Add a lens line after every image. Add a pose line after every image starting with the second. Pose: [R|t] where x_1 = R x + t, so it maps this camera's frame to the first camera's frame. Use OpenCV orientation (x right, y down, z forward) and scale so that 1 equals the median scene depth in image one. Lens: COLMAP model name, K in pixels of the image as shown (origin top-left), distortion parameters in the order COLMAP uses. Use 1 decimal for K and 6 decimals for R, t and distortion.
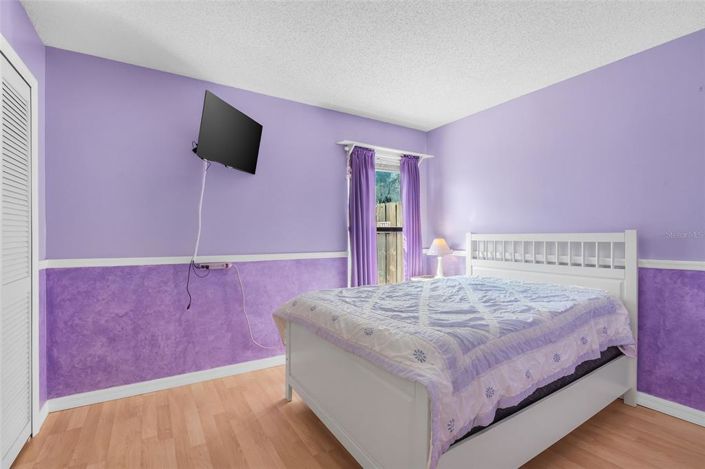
lens RADIAL K [[321.8, 0, 355.5], [0, 321.8, 234.7], [0, 0, 1]] dist [-0.037953, 0.002396]
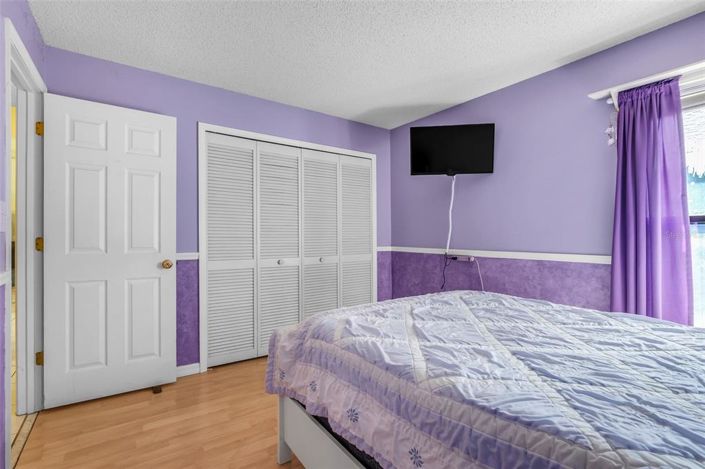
lens RADIAL K [[321.8, 0, 354.6], [0, 321.8, 233.5], [0, 0, 1]] dist [-0.037953, 0.002396]
pose [[0.055000, -0.000922, -0.998486, 0.689828], [0.009045, 0.999959, -0.000425, 0.002339], [0.998445, -0.009008, 0.055006, 0.507906]]
